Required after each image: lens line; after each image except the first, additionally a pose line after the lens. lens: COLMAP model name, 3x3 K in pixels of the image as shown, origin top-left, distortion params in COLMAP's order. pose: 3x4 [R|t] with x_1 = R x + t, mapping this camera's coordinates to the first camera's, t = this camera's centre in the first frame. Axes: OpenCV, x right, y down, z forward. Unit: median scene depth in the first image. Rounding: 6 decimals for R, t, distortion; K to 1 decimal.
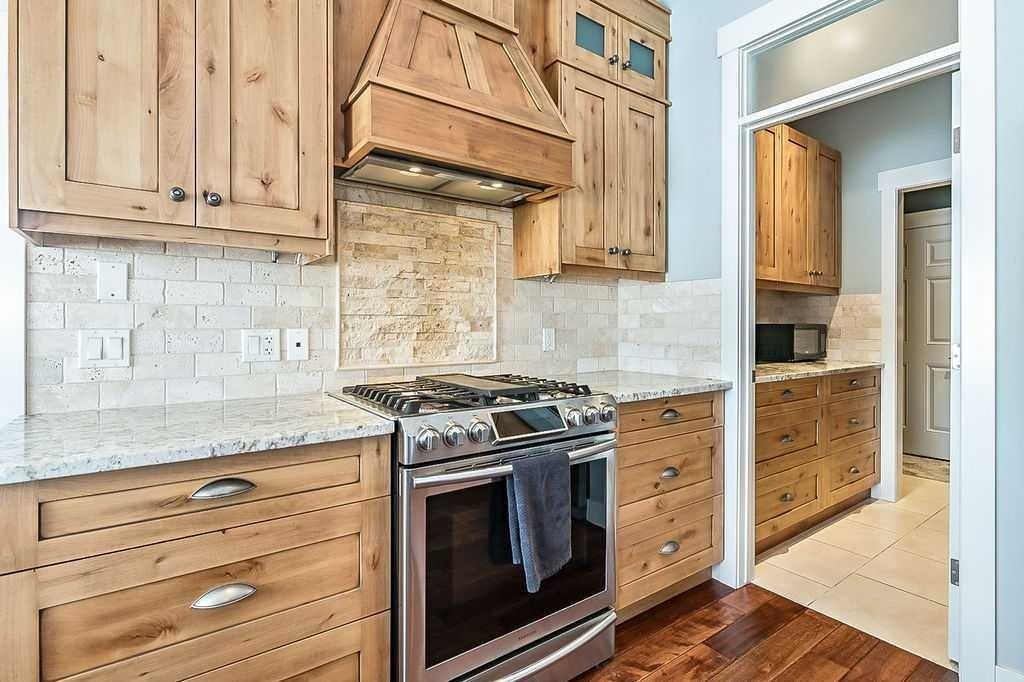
lens RADIAL K [[491.1, 0, 538.6], [0, 491.1, 325.8], [0, 0, 1]] dist [0.003911, -0.001460]
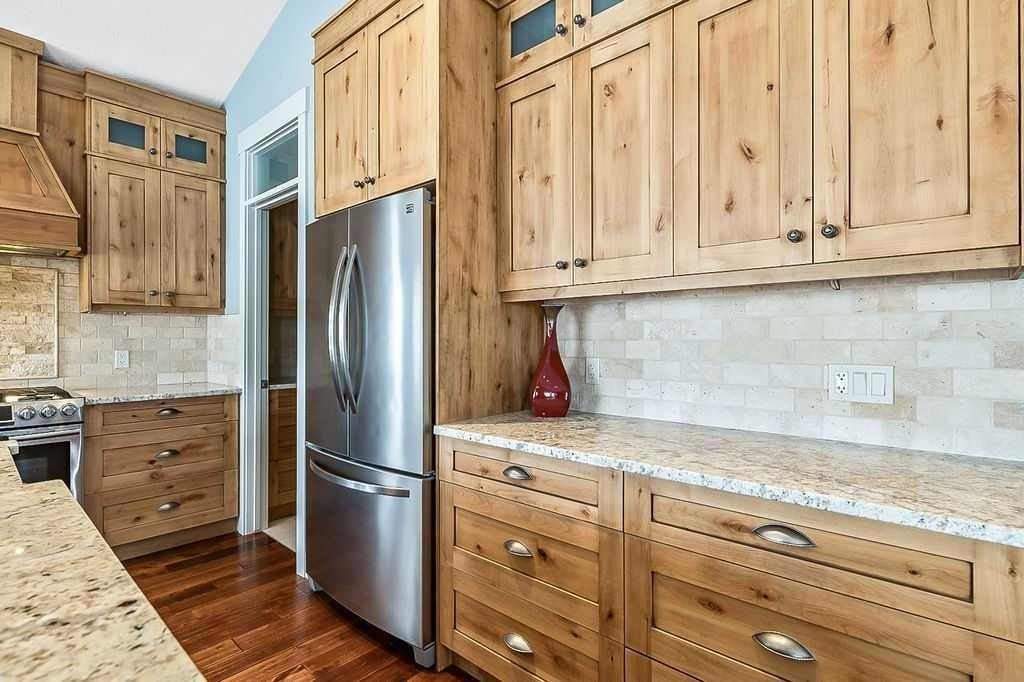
lens RADIAL K [[491.1, 0, 510.2], [0, 491.1, 339.4], [0, 0, 1]] dist [0.003911, -0.001460]
pose [[0.982736, -0.005248, 0.184940, 0.876318], [0.005285, 0.999986, 0.000291, -0.020857], [-0.184939, 0.000691, 0.982750, -0.515520]]
